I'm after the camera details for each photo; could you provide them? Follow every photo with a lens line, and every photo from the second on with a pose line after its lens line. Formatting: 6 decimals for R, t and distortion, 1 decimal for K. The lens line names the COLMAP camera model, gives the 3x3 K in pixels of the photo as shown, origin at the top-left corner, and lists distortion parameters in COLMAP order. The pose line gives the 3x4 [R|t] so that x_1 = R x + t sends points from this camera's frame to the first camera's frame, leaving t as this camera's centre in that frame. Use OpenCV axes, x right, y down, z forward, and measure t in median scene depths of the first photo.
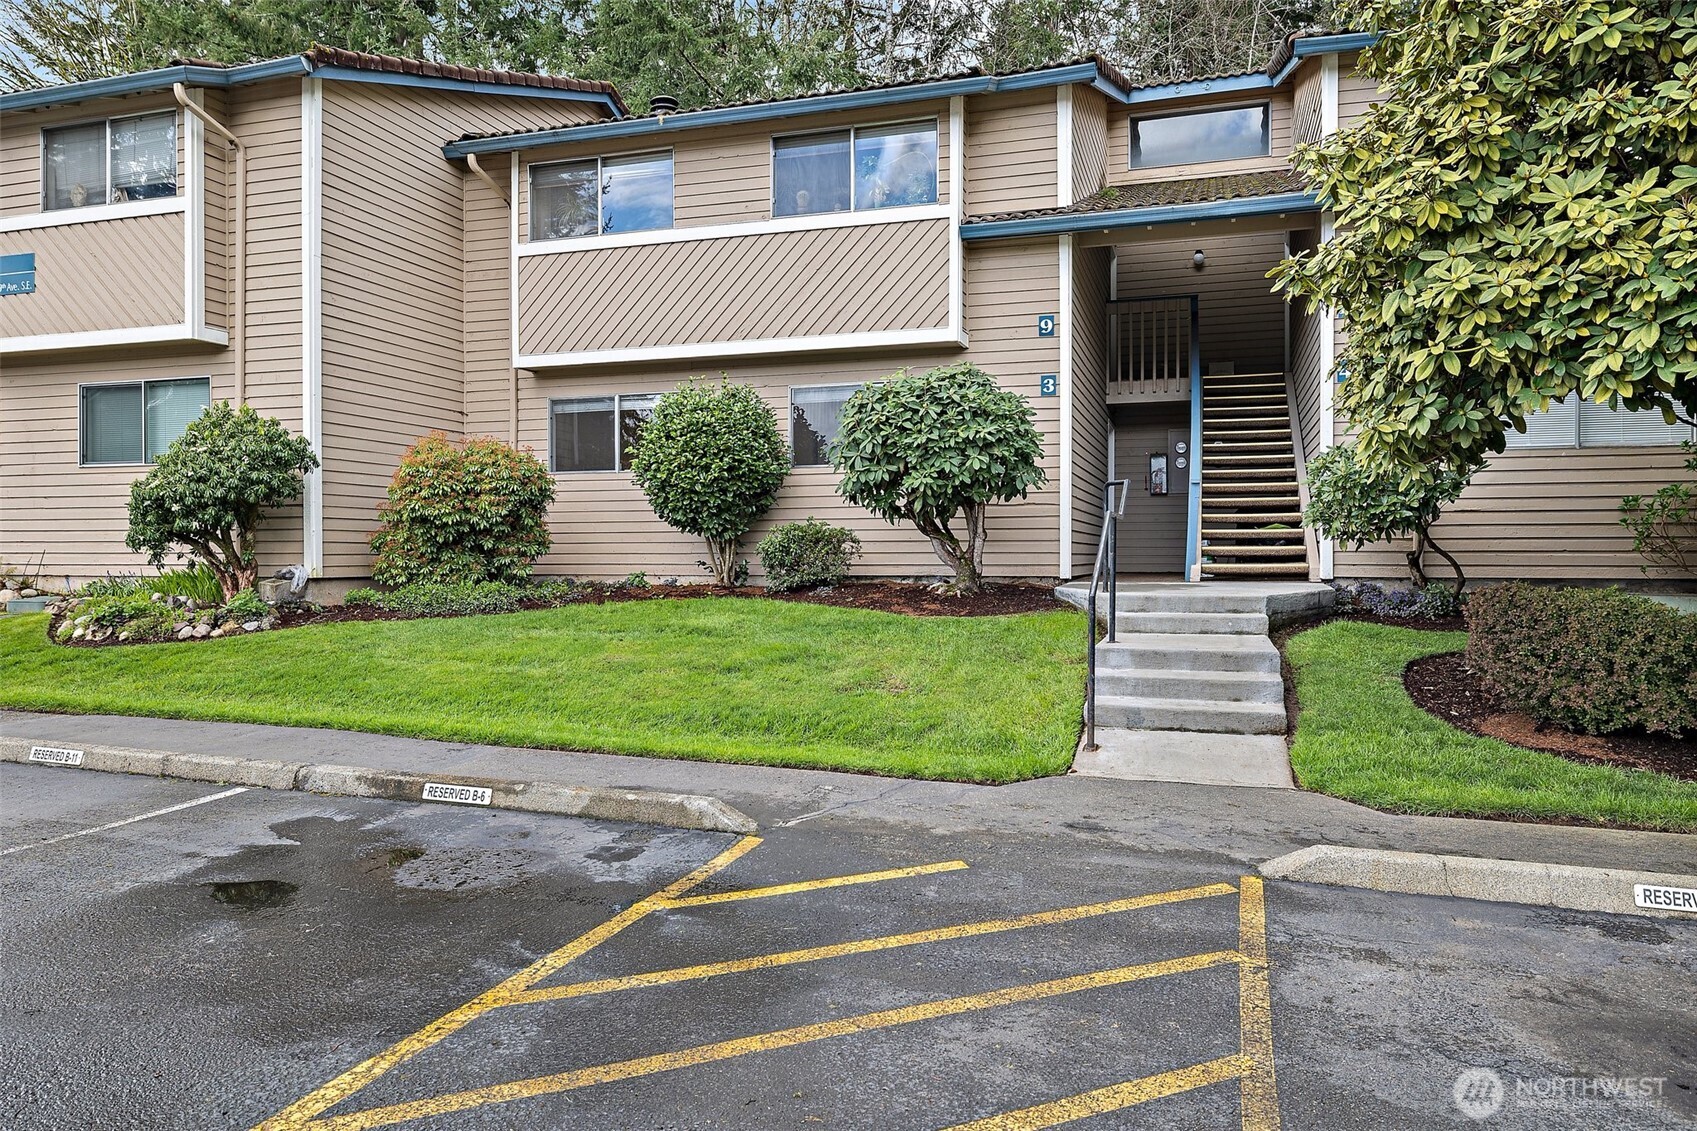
lens RADIAL K [[1125.9, 0, 848.0], [0, 1125.9, 561.5], [0, 0, 1]] dist [0.005661, 0.000419]
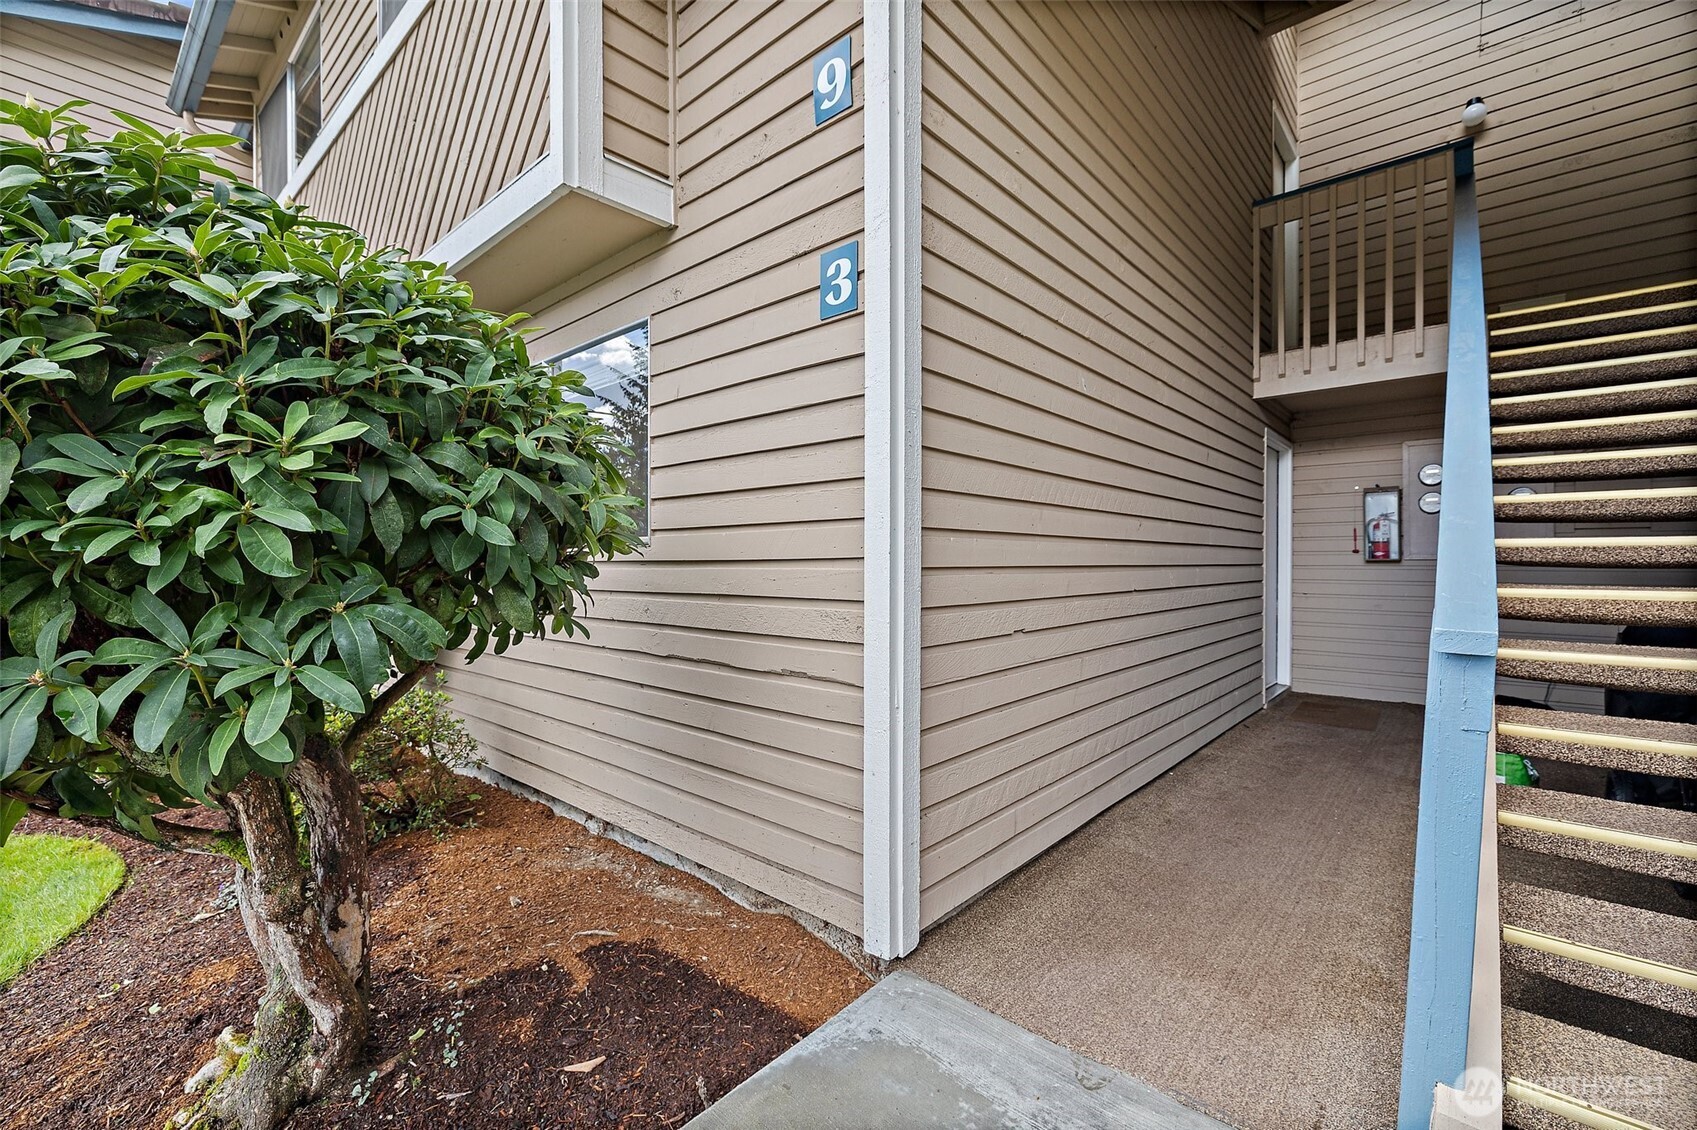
lens RADIAL K [[717.4, 0, 847.0], [0, 717.4, 564.0], [0, 0, 1]] dist [0.000653, -0.001069]
pose [[0.915246, -0.000387, -0.402894, 0.192535], [-0.001372, 0.999991, -0.004078, -0.061390], [0.402892, 0.004285, 0.915237, 0.623279]]
